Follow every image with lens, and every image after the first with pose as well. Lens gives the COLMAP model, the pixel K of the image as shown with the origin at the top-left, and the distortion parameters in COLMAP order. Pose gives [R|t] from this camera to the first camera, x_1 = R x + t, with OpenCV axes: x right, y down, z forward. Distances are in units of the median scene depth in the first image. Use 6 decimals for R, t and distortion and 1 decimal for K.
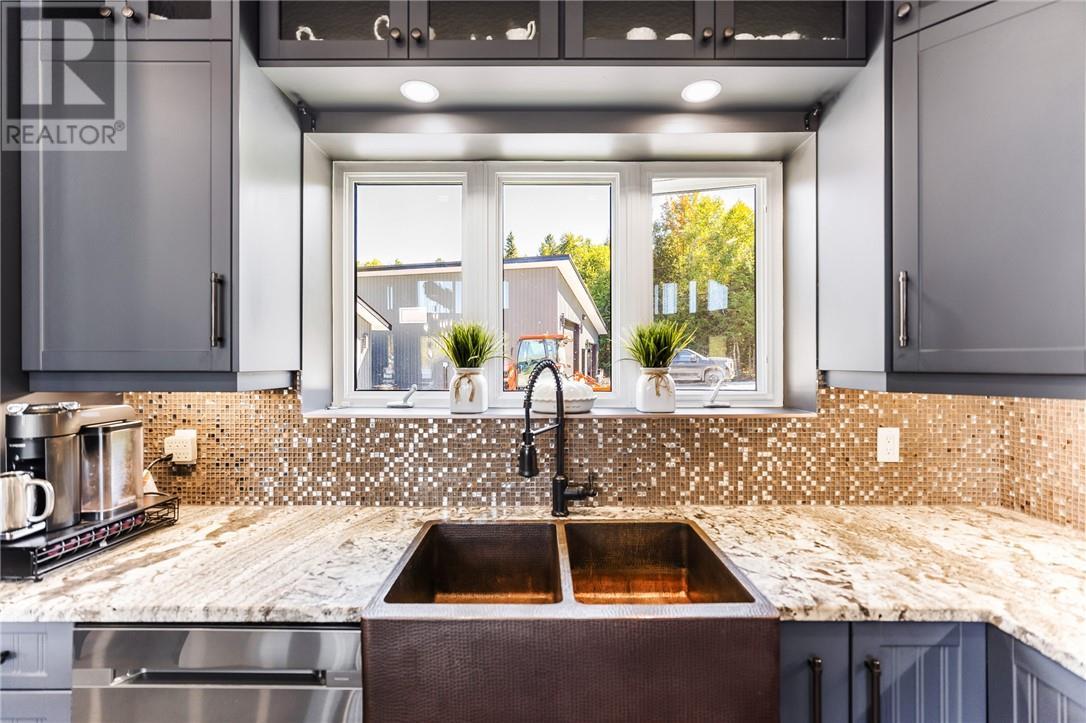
lens RADIAL K [[463.1, 0, 540.8], [0, 463.1, 357.0], [0, 0, 1]] dist [-0.010406, 0.007803]
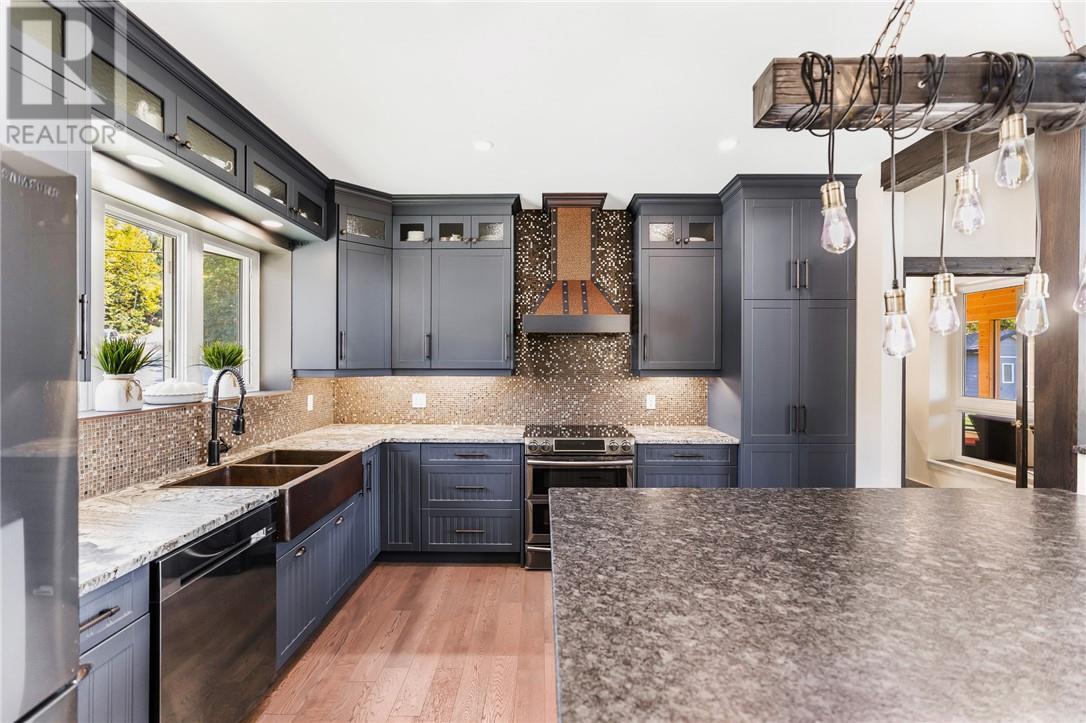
lens RADIAL K [[463.1, 0, 540.8], [0, 463.1, 357.0], [0, 0, 1]] dist [-0.010406, 0.007803]
pose [[-0.007618, 0.009146, 0.999929, -1.450411], [-0.007617, 0.999929, -0.009204, -0.017191], [-0.999942, -0.007687, -0.007548, -0.082448]]
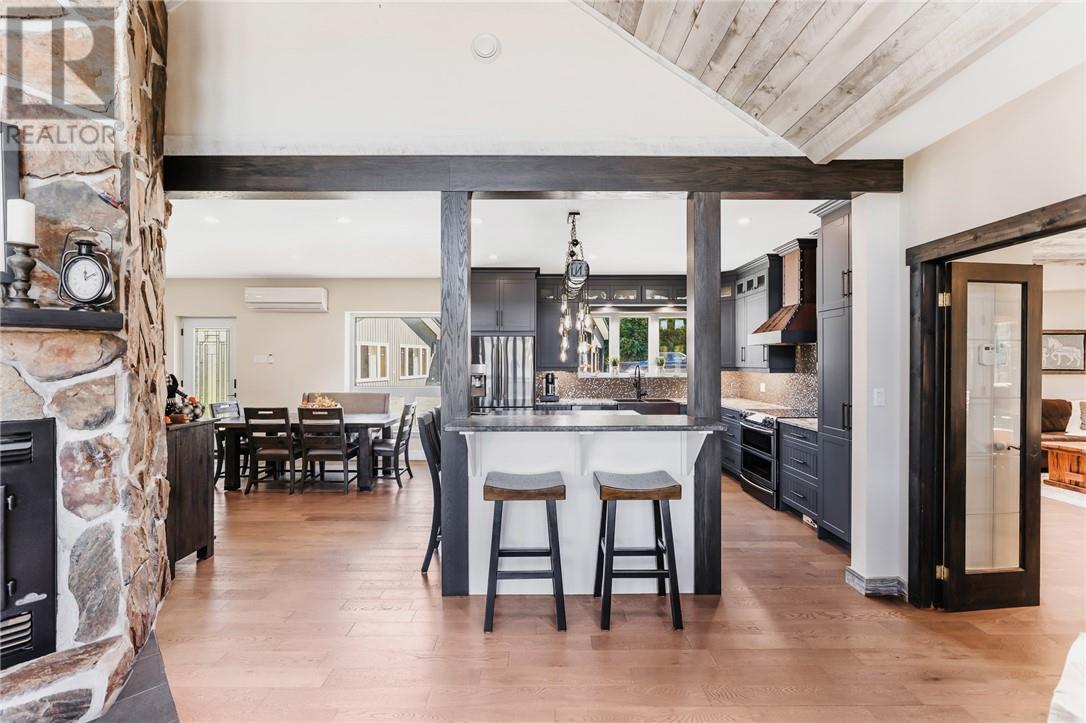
lens RADIAL K [[469.5, 0, 547.3], [0, 469.5, 363.0], [0, 0, 1]] dist [-0.013922, 0.009314]
pose [[0.999637, -0.000098, 0.026927, -0.928268], [-0.000178, 0.999948, 0.010237, -0.052564], [-0.026927, -0.010239, 0.999585, -3.359245]]
